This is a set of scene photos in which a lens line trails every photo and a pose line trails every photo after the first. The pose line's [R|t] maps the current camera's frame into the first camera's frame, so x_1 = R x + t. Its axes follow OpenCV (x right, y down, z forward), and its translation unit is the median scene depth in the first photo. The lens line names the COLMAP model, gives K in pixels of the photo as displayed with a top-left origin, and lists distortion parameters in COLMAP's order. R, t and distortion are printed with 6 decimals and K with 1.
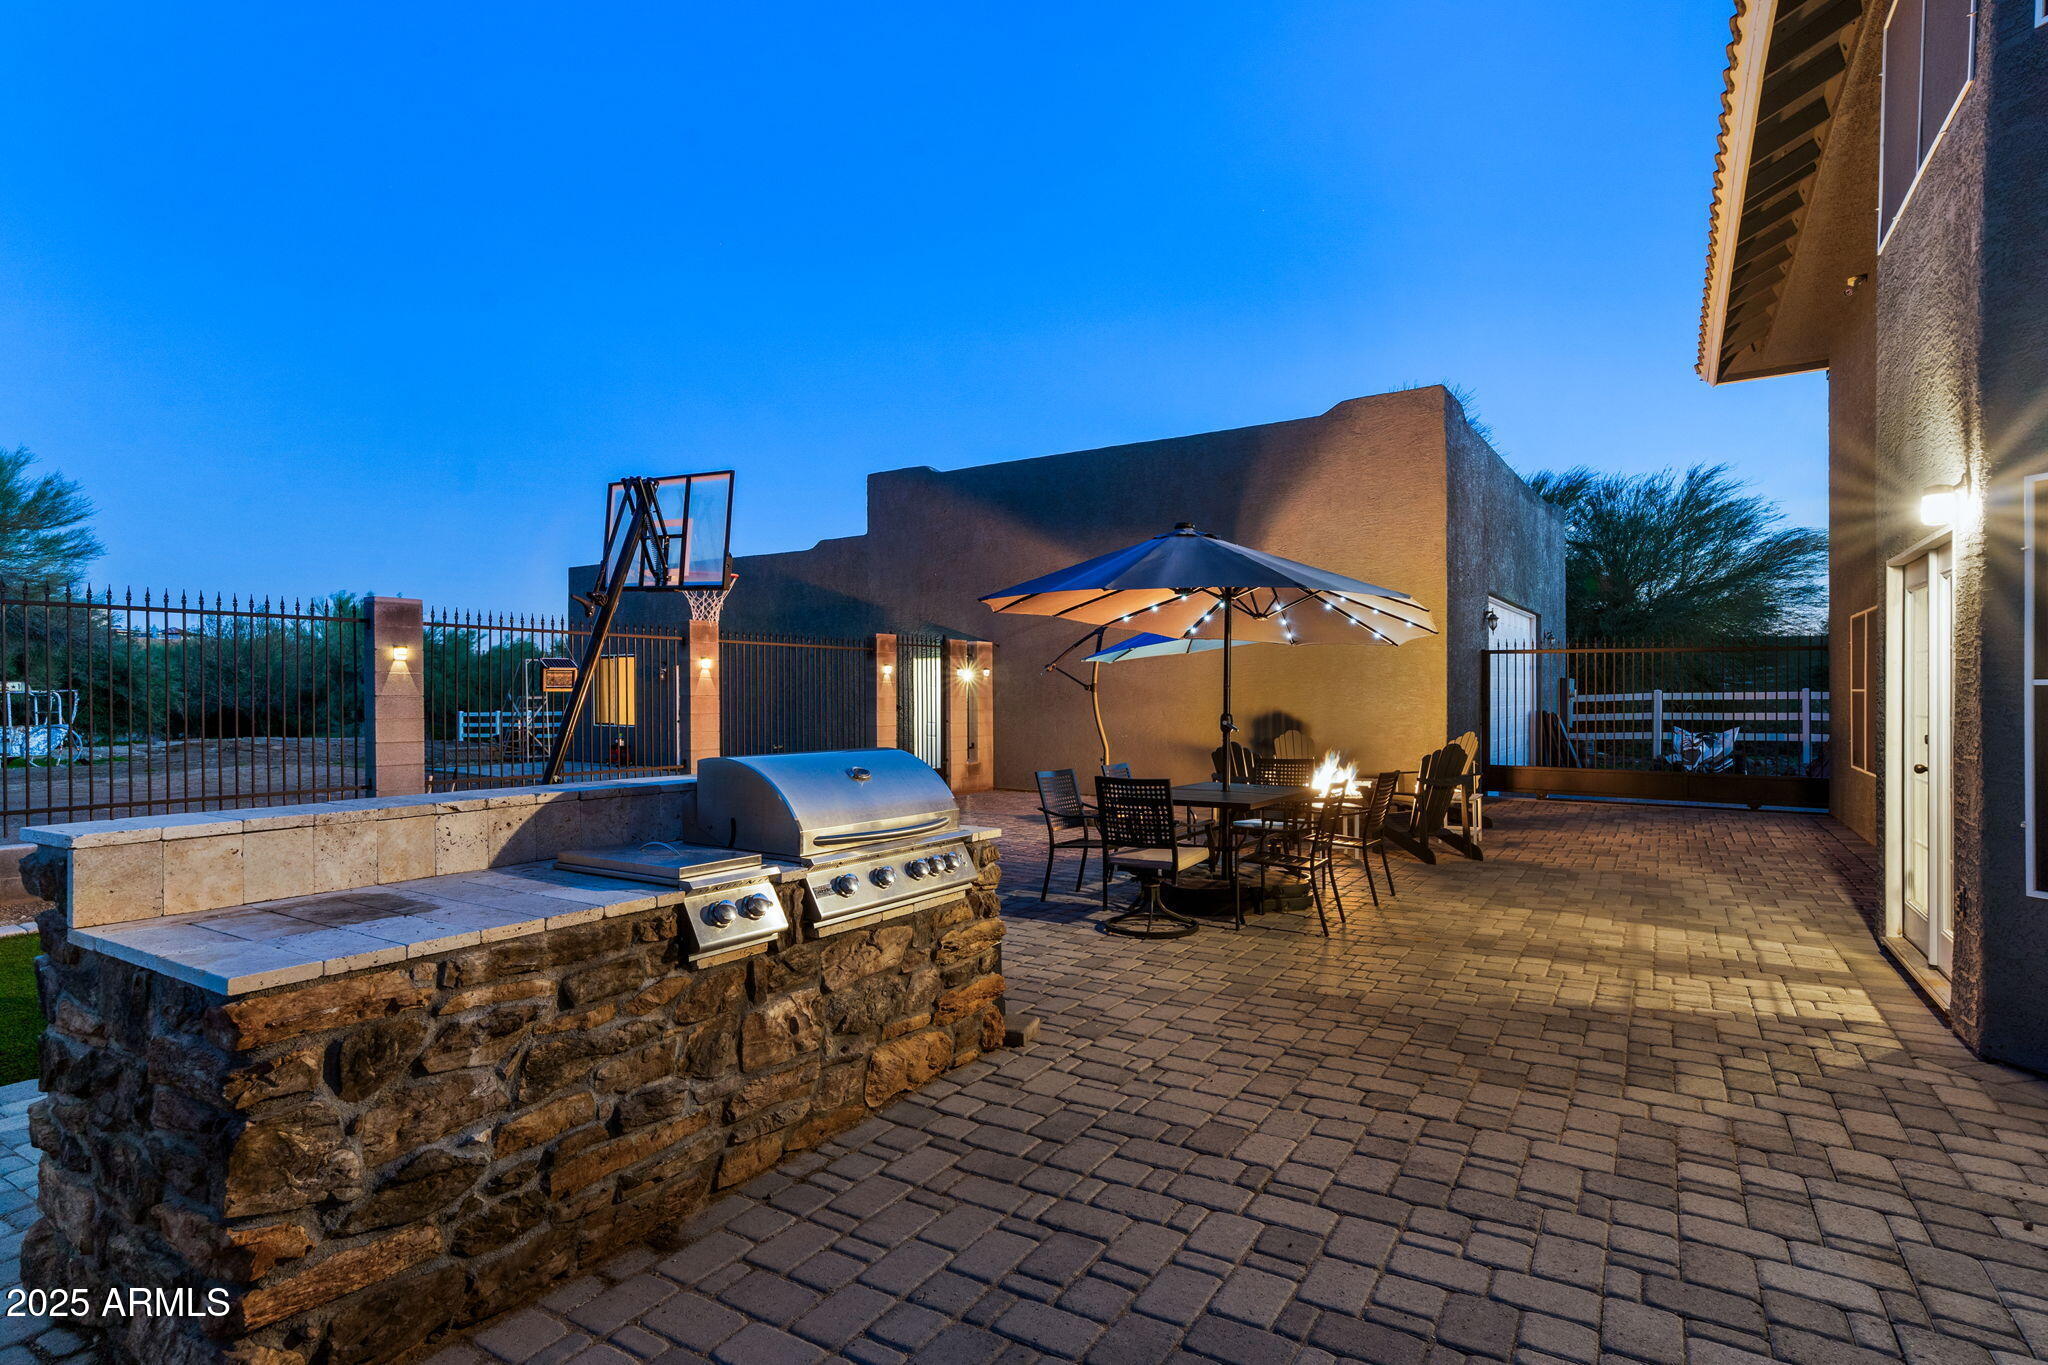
lens RADIAL K [[1048.2, 0, 1024.0], [0, 1048.2, 682.5], [0, 0, 1]] dist [-0.000500, -0.000046]
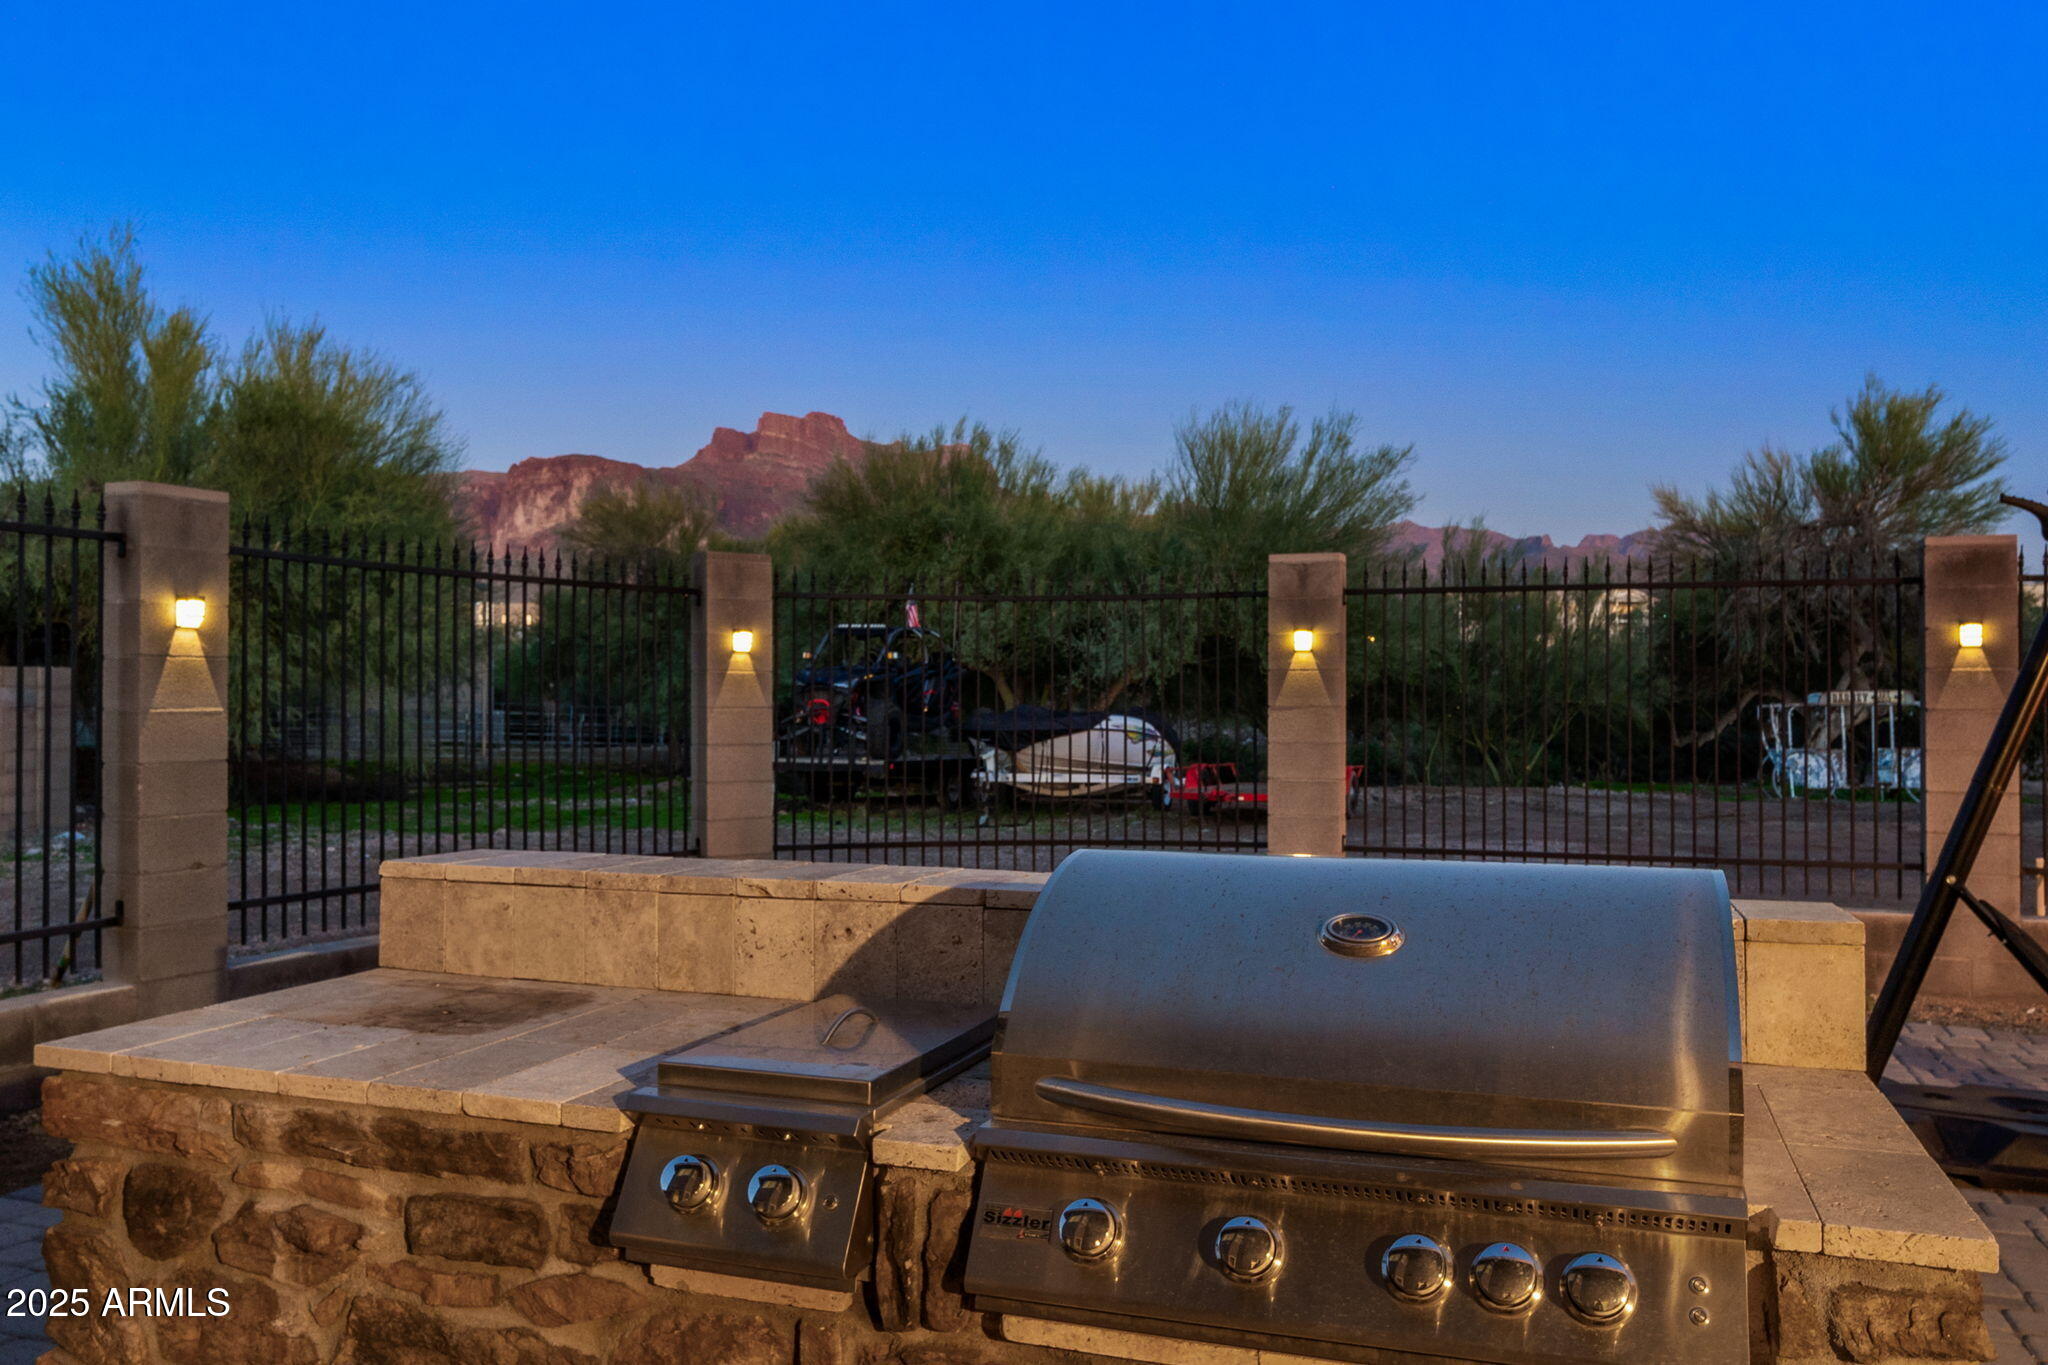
lens RADIAL K [[1637.4, 0, 1024.0], [0, 1637.4, 682.5], [0, 0, 1]] dist [-0.009228, -0.006566]
pose [[0.221621, -0.009977, -0.975082, 0.437244], [0.003465, 0.999949, -0.009444, 0.008772], [0.975127, -0.001286, 0.221644, 0.970808]]
